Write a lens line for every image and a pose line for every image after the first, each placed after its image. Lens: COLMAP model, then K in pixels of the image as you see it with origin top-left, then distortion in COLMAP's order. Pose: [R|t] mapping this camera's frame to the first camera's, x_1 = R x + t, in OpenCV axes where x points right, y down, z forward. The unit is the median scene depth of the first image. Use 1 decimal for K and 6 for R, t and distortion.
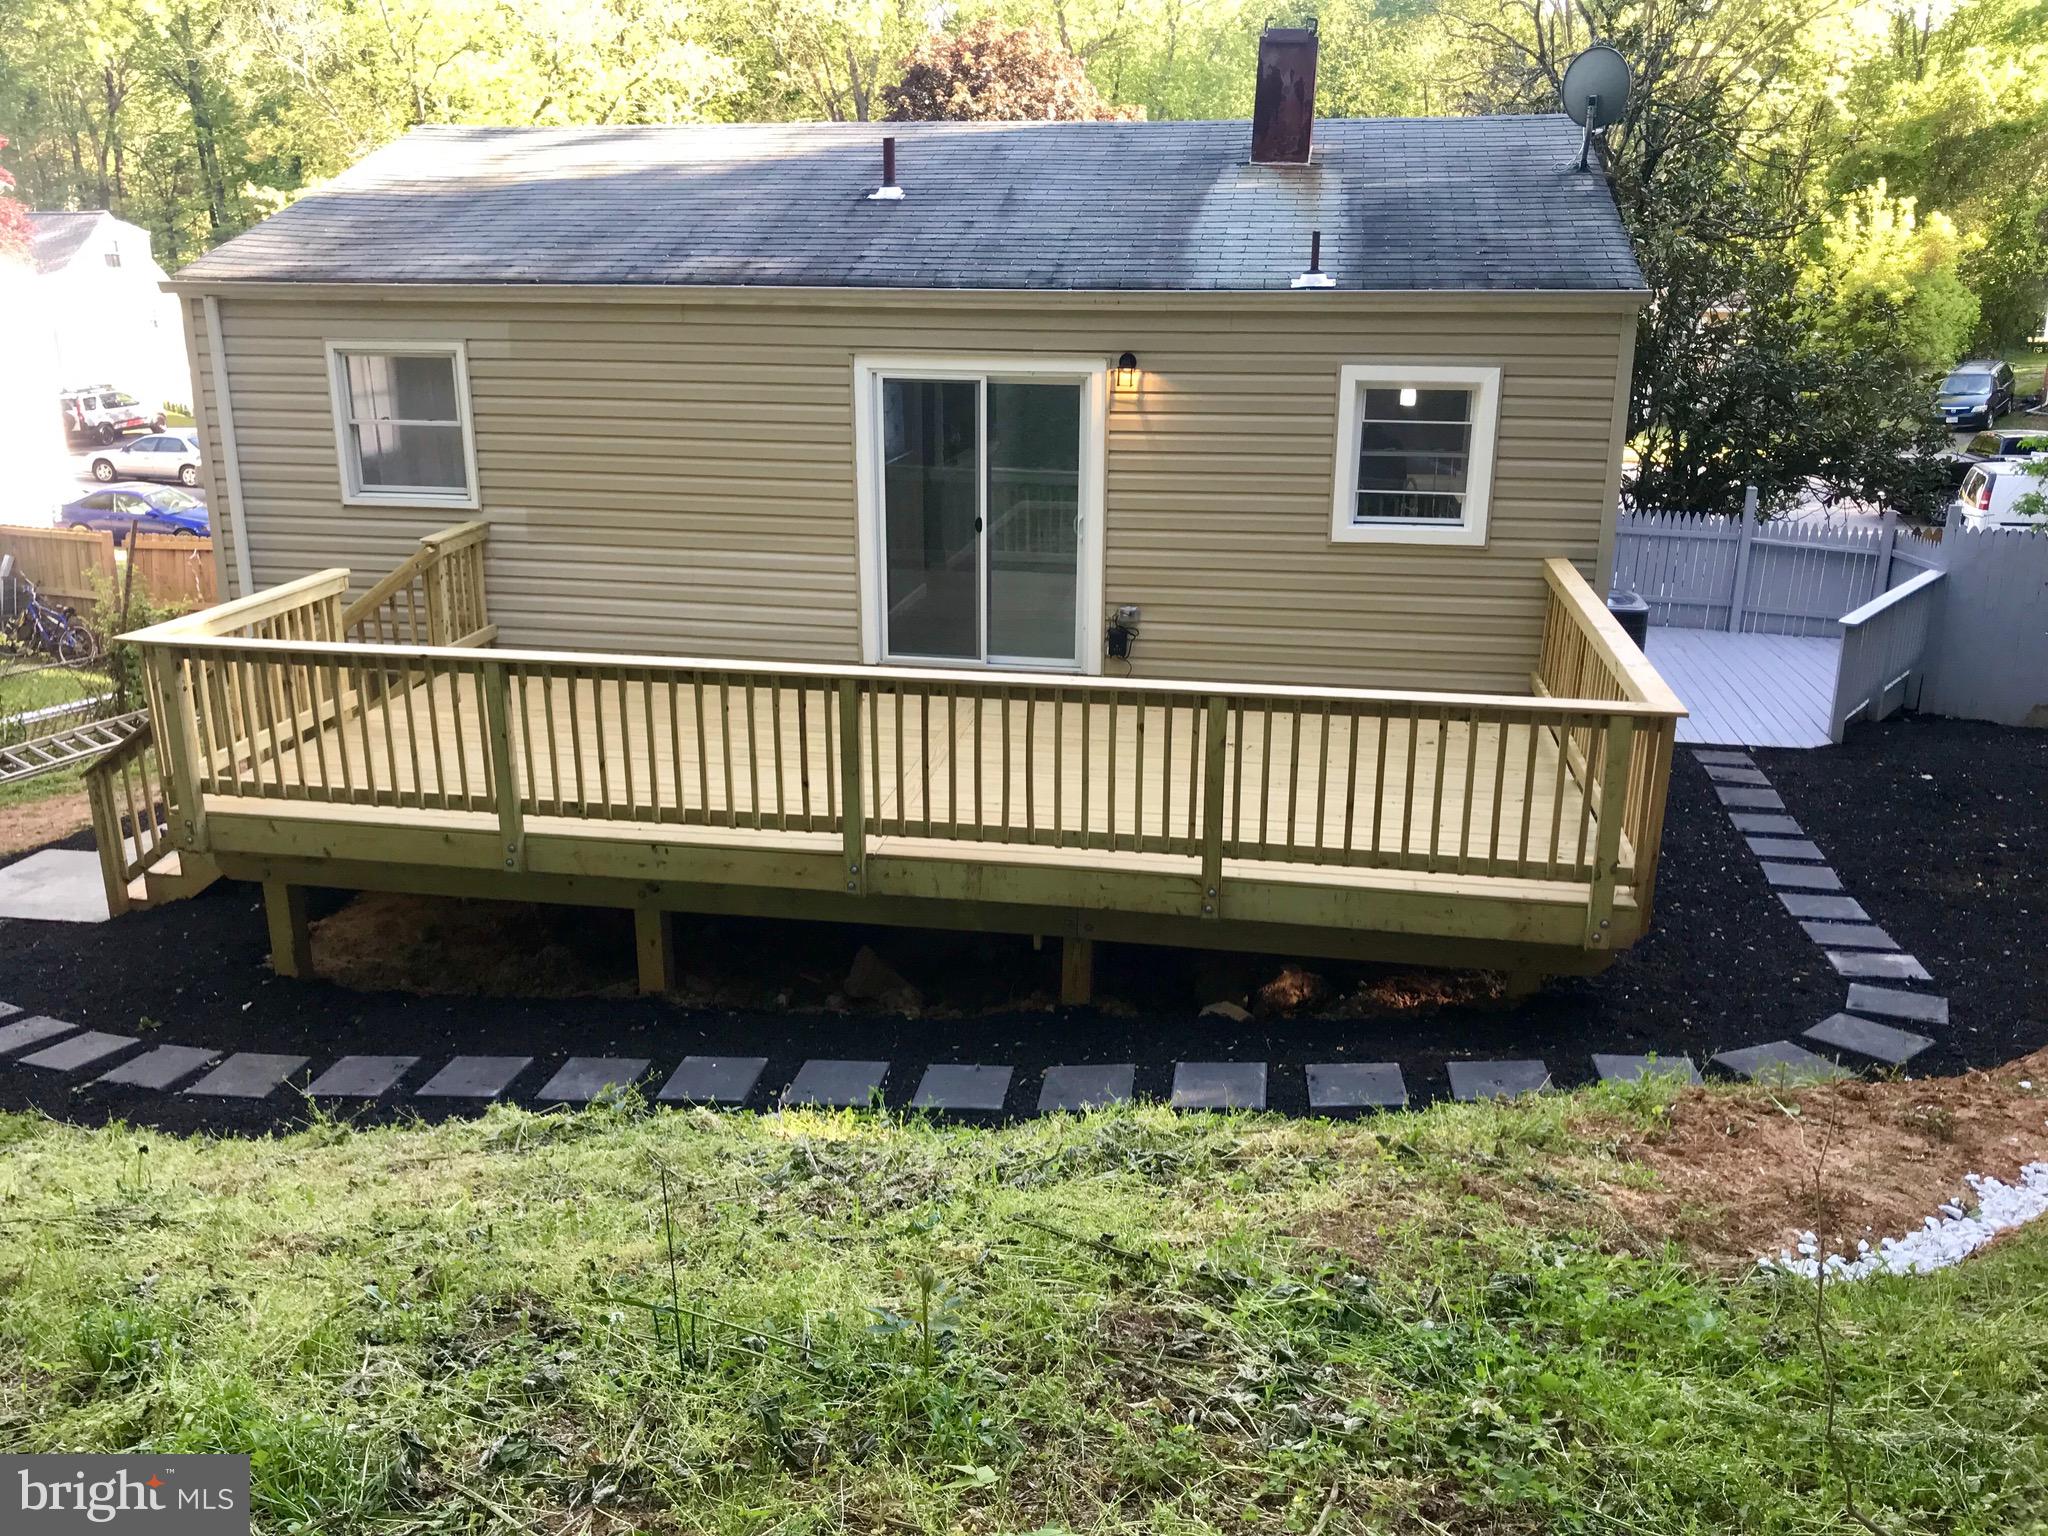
lens RADIAL K [[1673.0, 0, 1033.2], [0, 1673.0, 762.6], [0, 0, 1]] dist [0.025371, -0.022036]
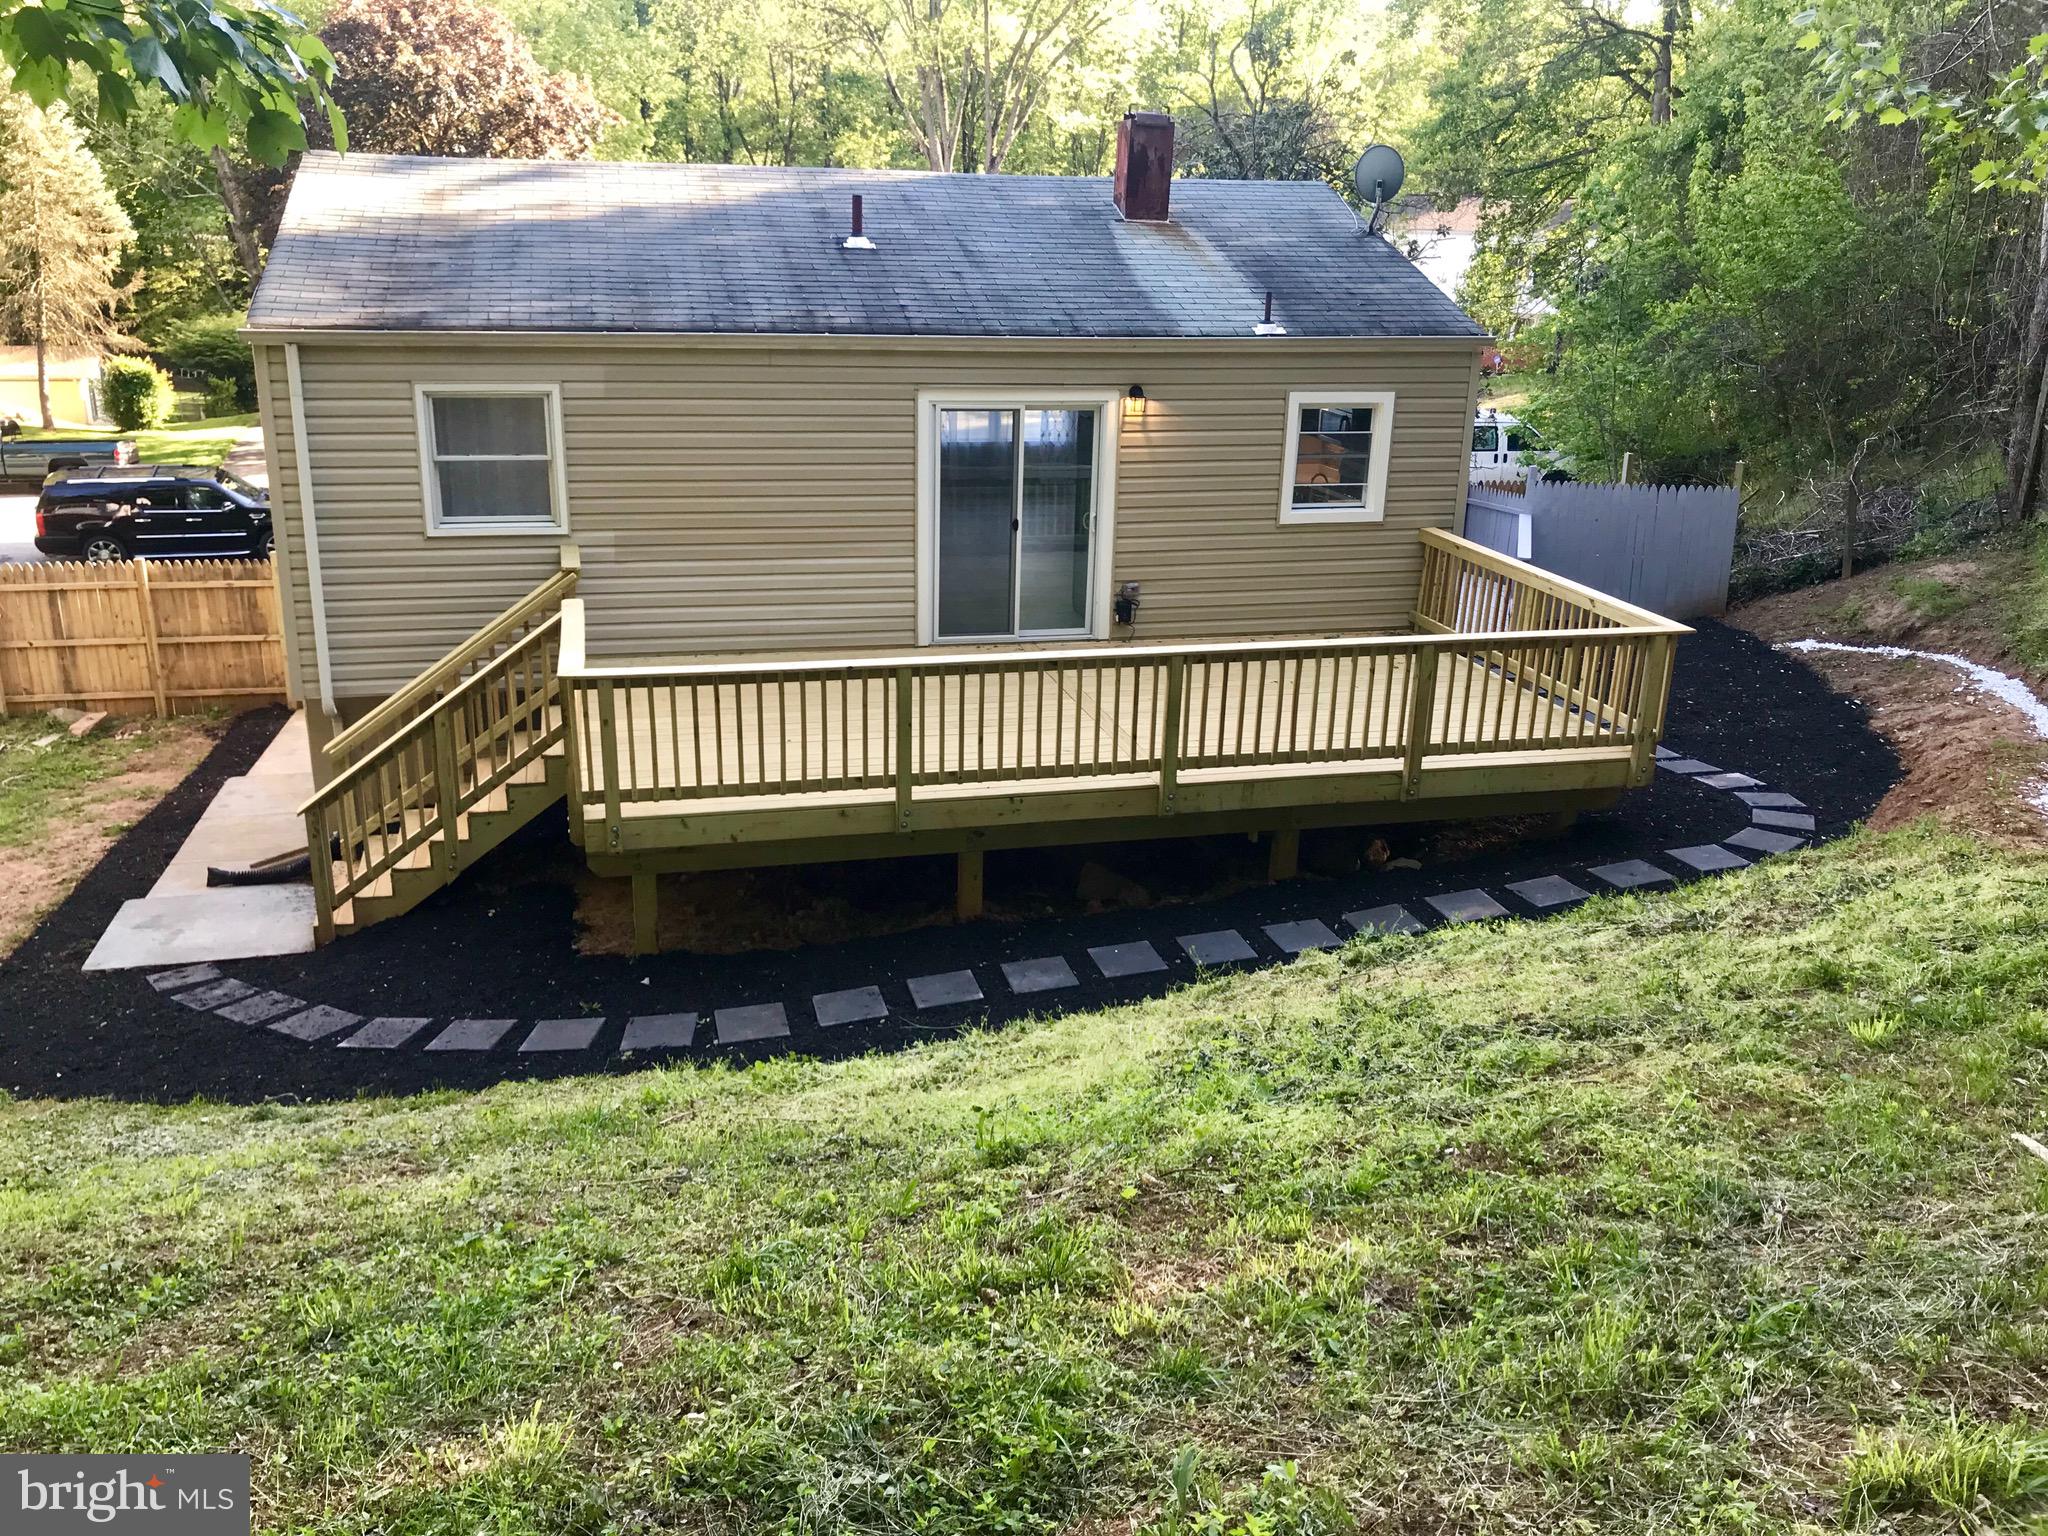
lens RADIAL K [[1673.0, 0, 1003.7], [0, 1673.0, 769.2], [0, 0, 1]] dist [0.025371, -0.022036]
pose [[0.912936, -0.112906, 0.392174, -0.566271], [0.097500, 0.993482, 0.059051, -0.038061], [-0.396285, -0.015673, 0.917994, -0.138285]]
